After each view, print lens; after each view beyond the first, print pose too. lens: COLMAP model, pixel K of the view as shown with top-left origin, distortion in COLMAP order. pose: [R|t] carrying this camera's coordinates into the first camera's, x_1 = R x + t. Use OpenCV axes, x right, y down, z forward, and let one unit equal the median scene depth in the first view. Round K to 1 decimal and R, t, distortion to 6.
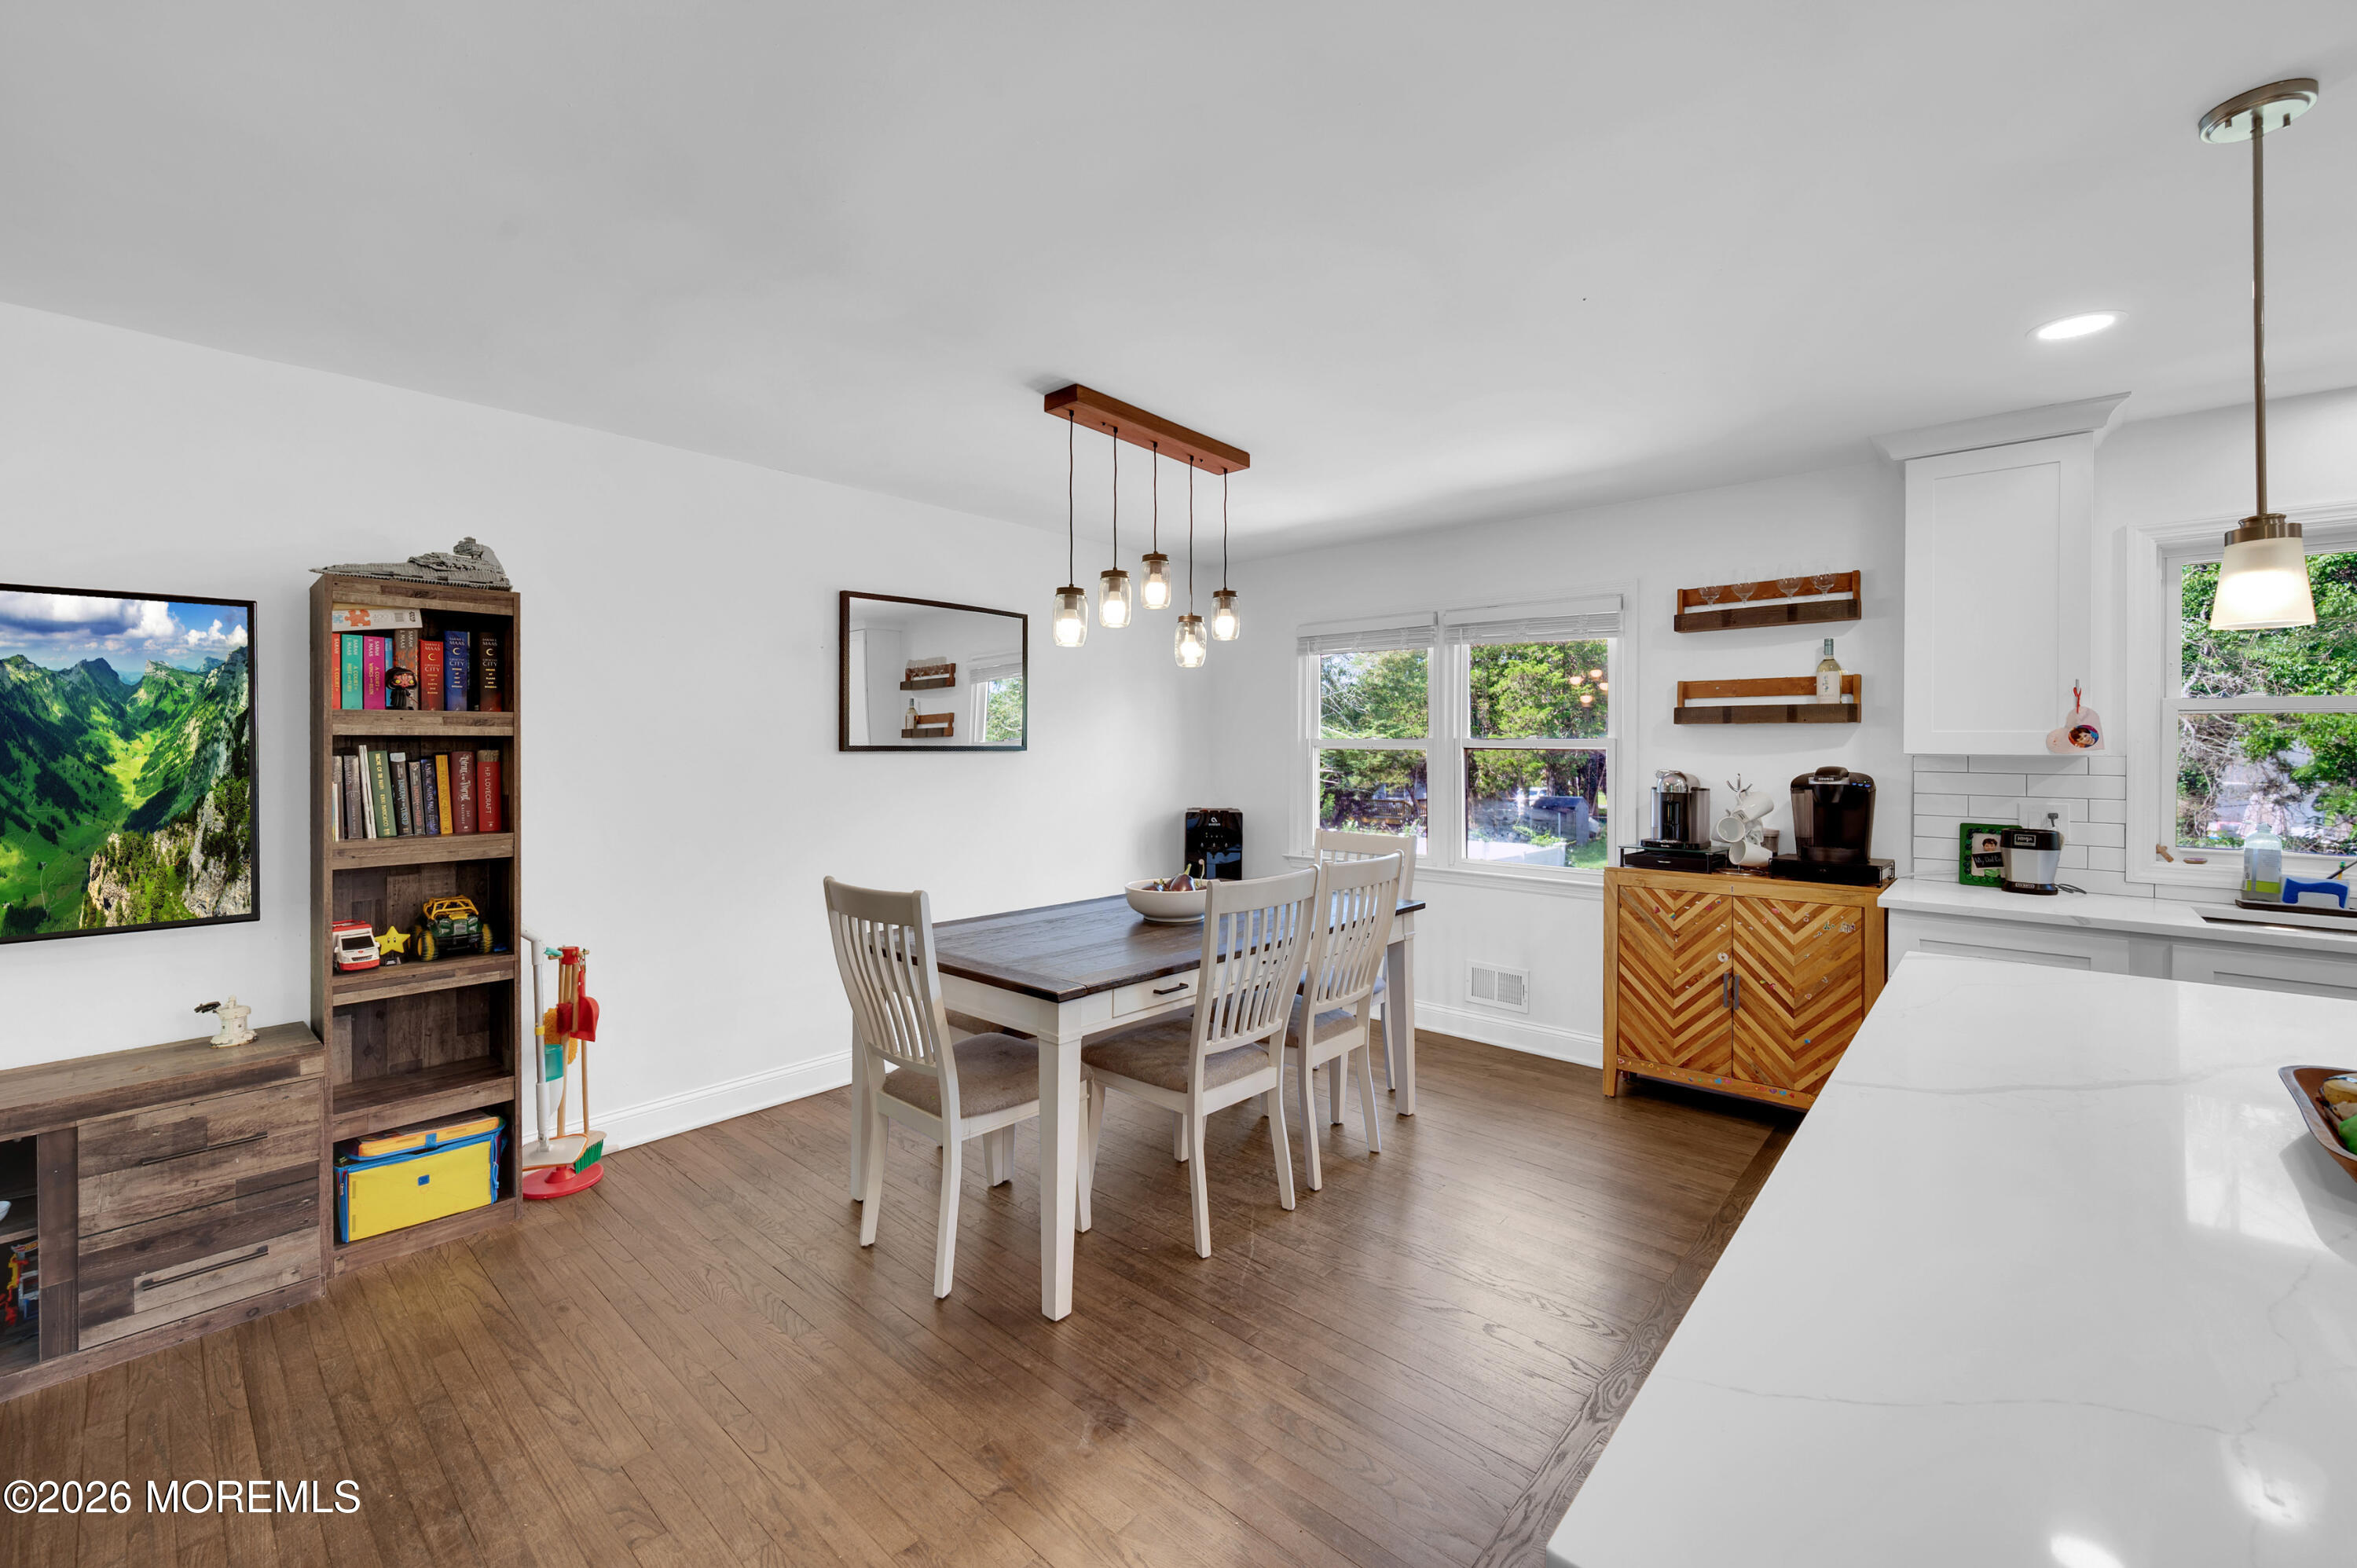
lens RADIAL K [[953.3, 0, 1169.0], [0, 953.3, 743.9], [0, 0, 1]] dist [0.001257, 0.000143]
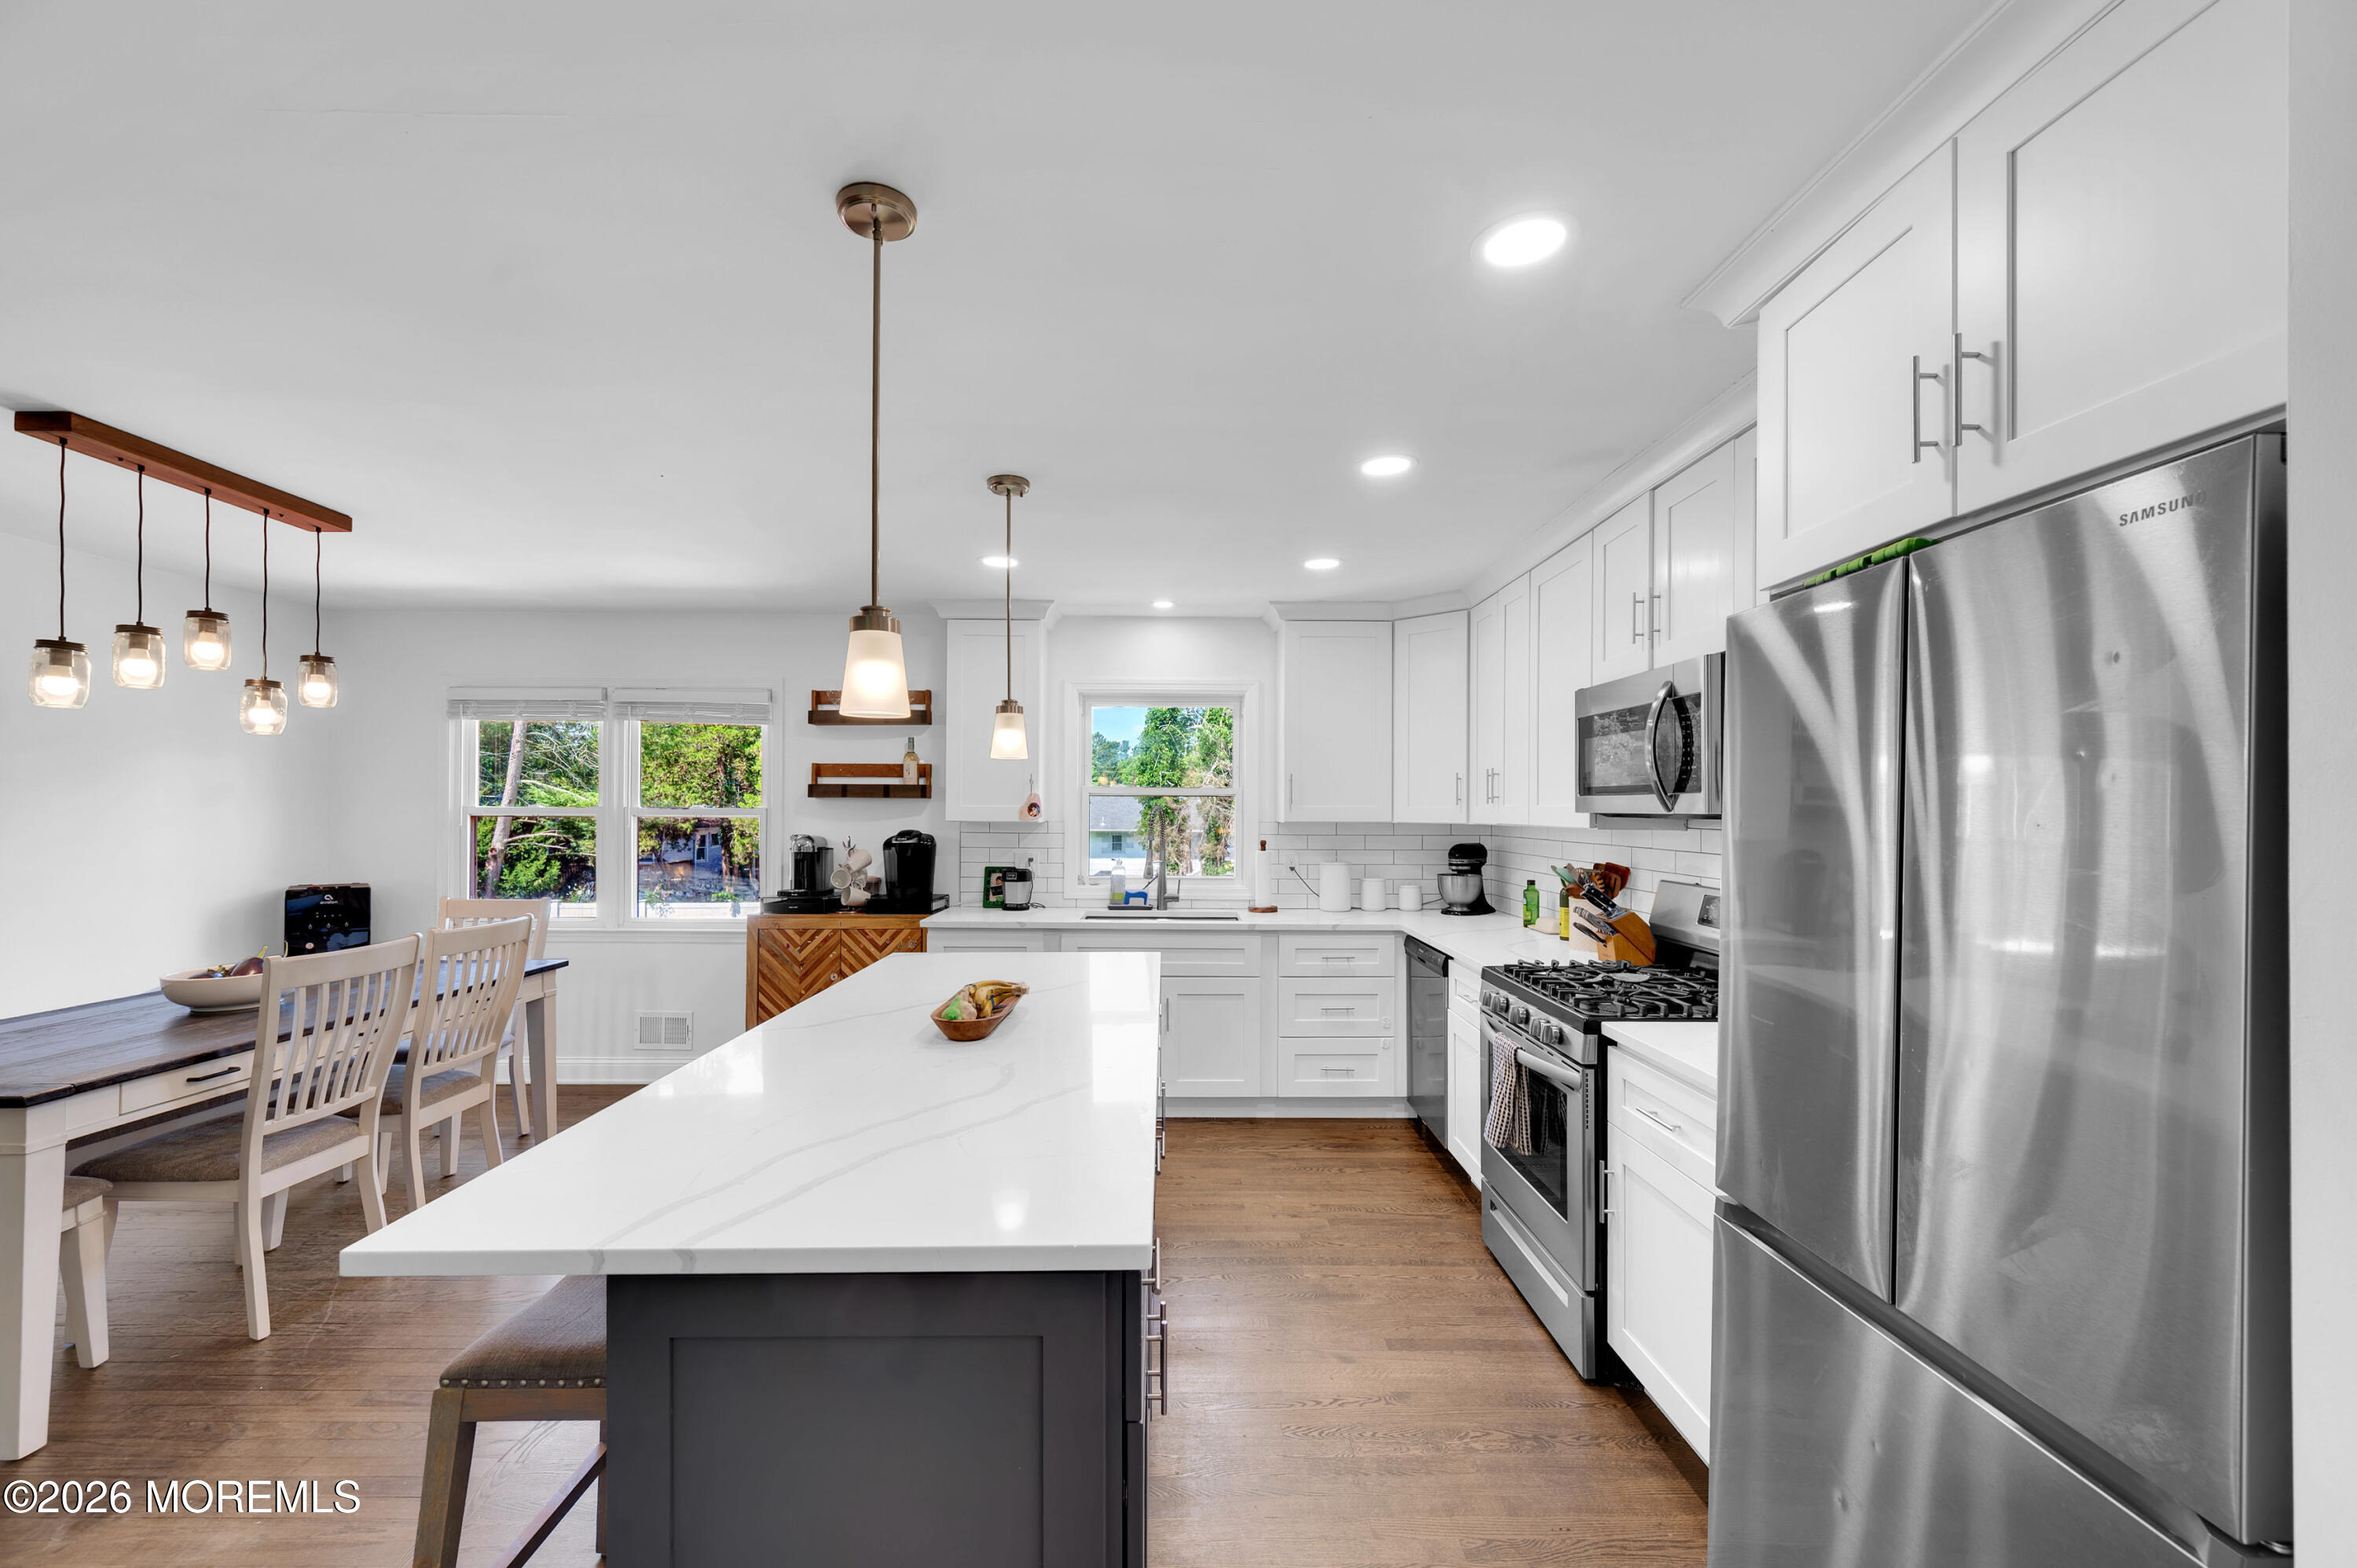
lens RADIAL K [[928.4, 0, 1166.0], [0, 928.4, 803.3], [0, 0, 1]] dist [-0.001852, -0.000343]
pose [[0.737160, 0.003780, 0.675708, 0.062590], [-0.003435, 0.999992, -0.001848, -0.014959], [-0.675710, -0.000959, 0.737167, -0.272212]]
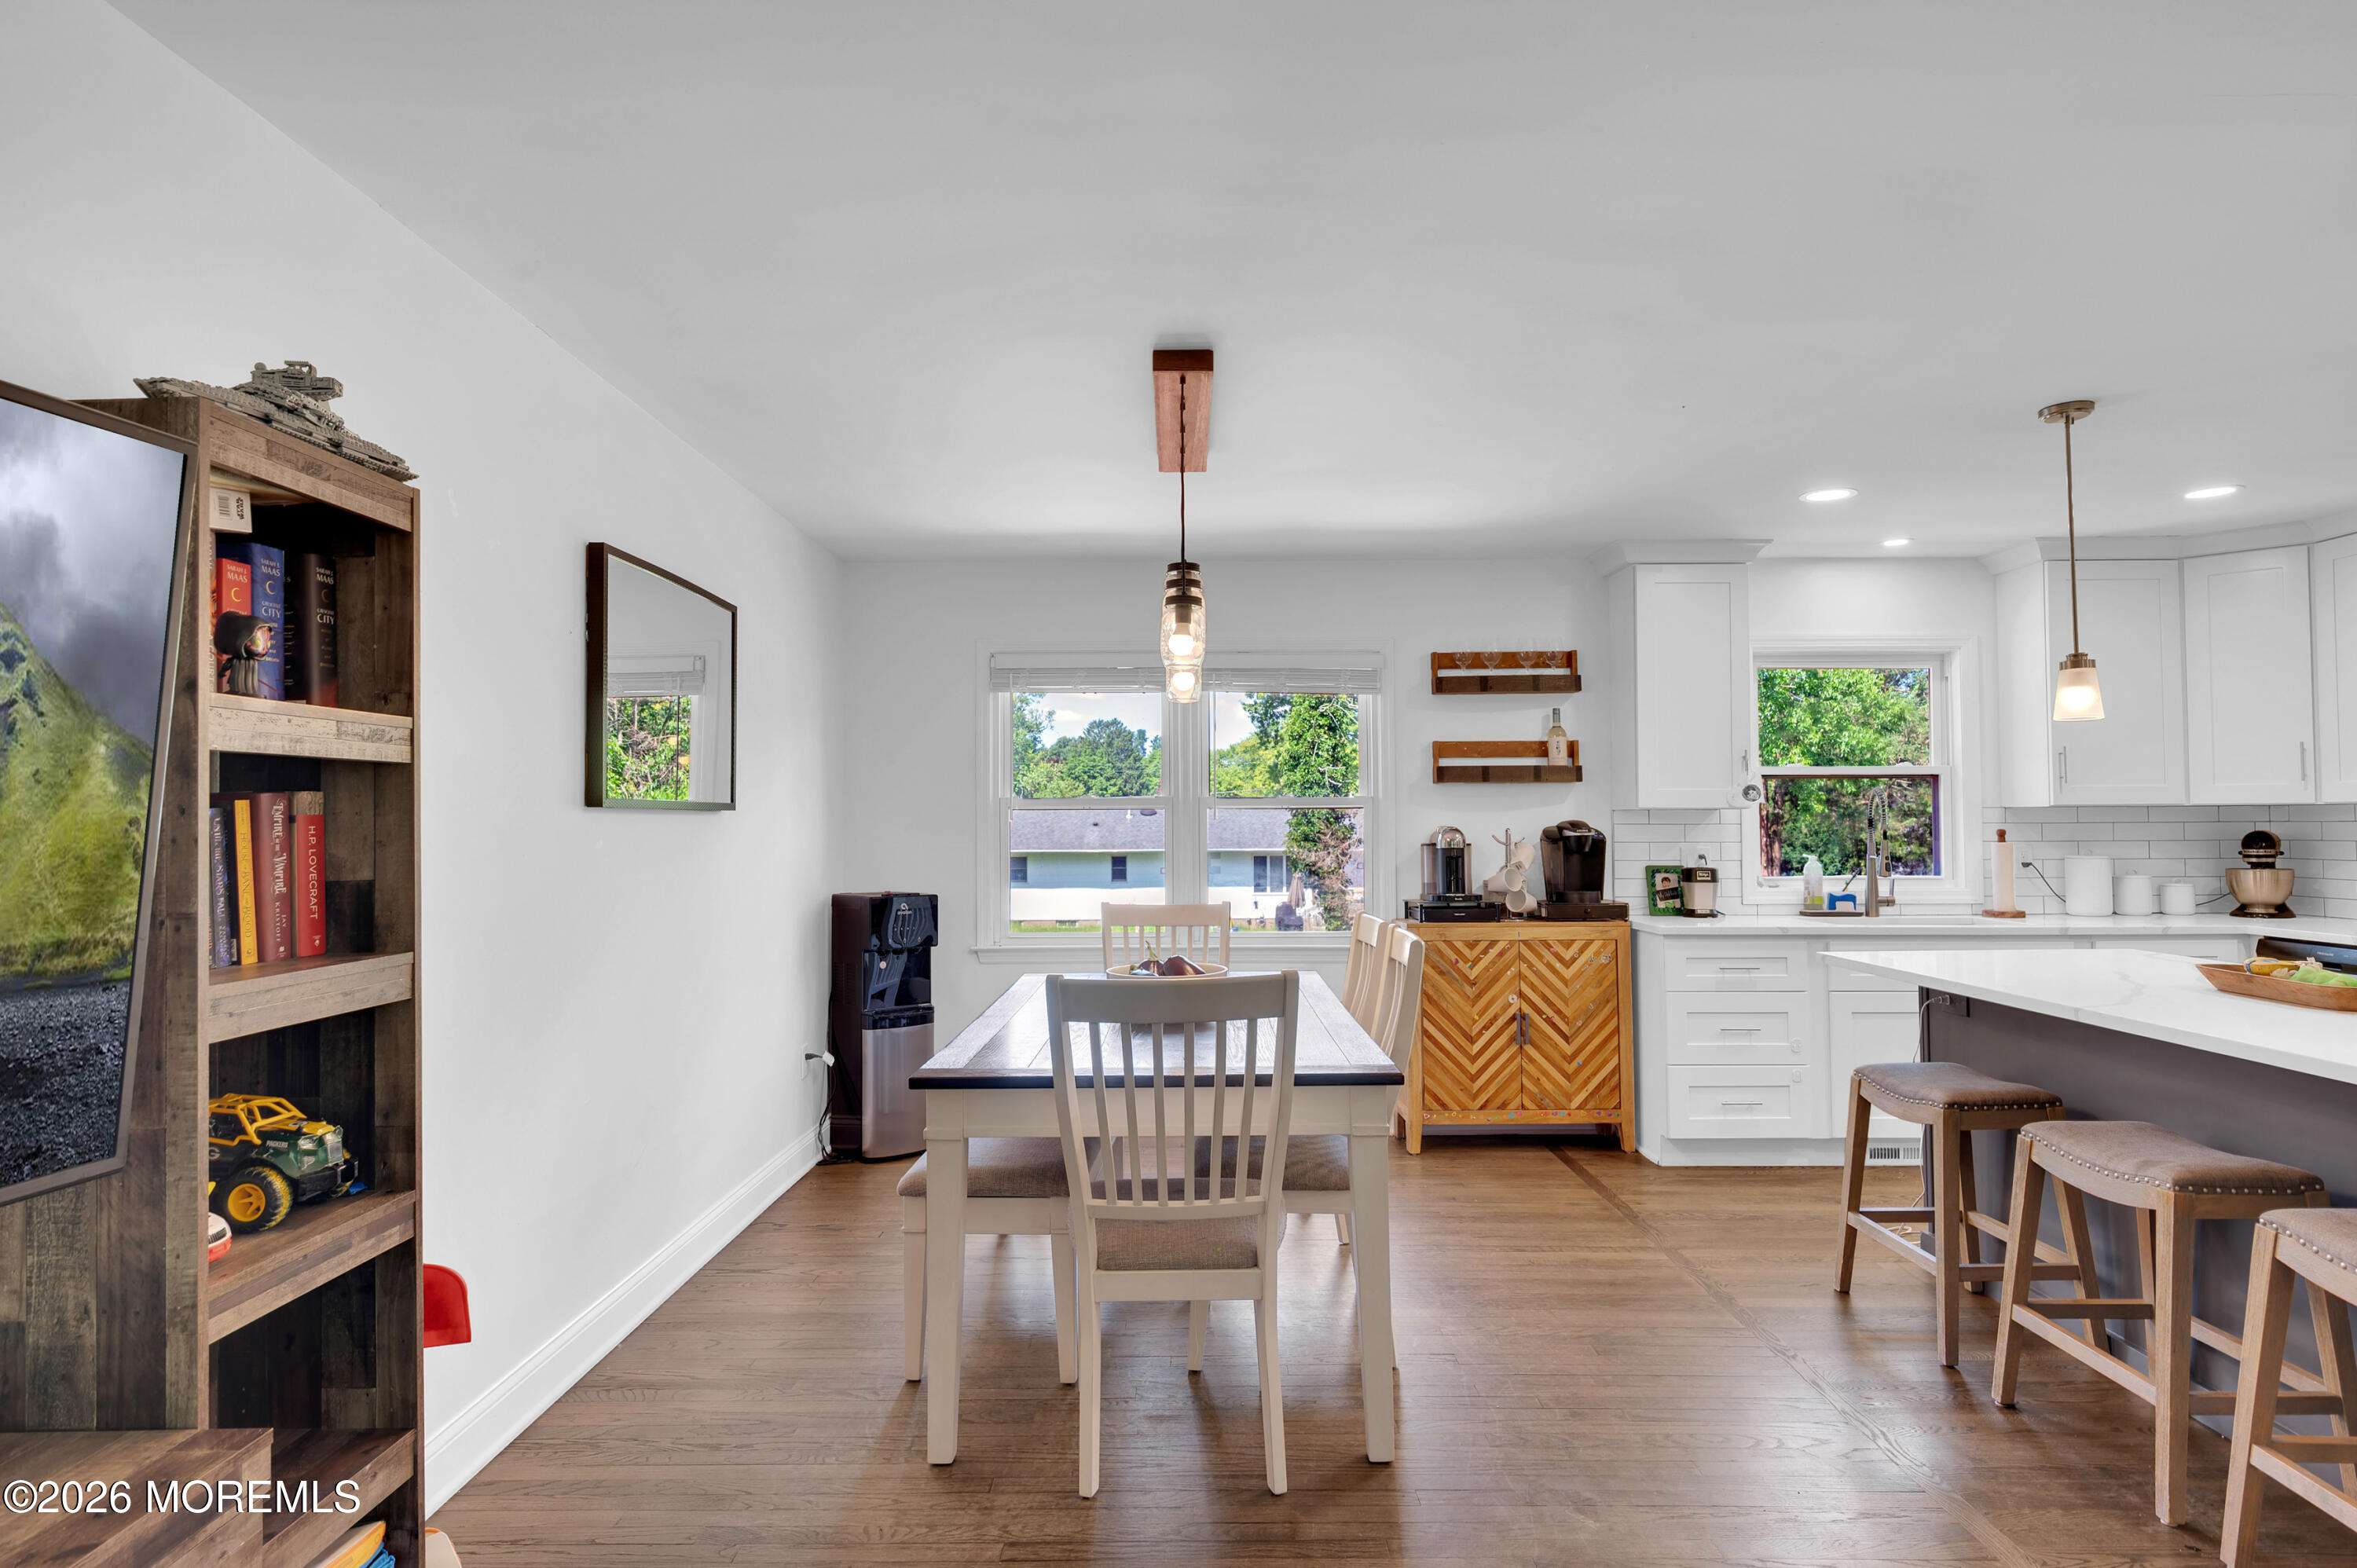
lens RADIAL K [[1285.4, 0, 1175.6], [0, 1285.4, 787.7], [0, 0, 1]] dist [0.001420, -0.000188]
pose [[0.746700, 0.011518, 0.665062, -0.745653], [0.005895, 0.999696, -0.023932, 0.020569], [-0.665135, 0.021790, 0.746405, 0.185568]]
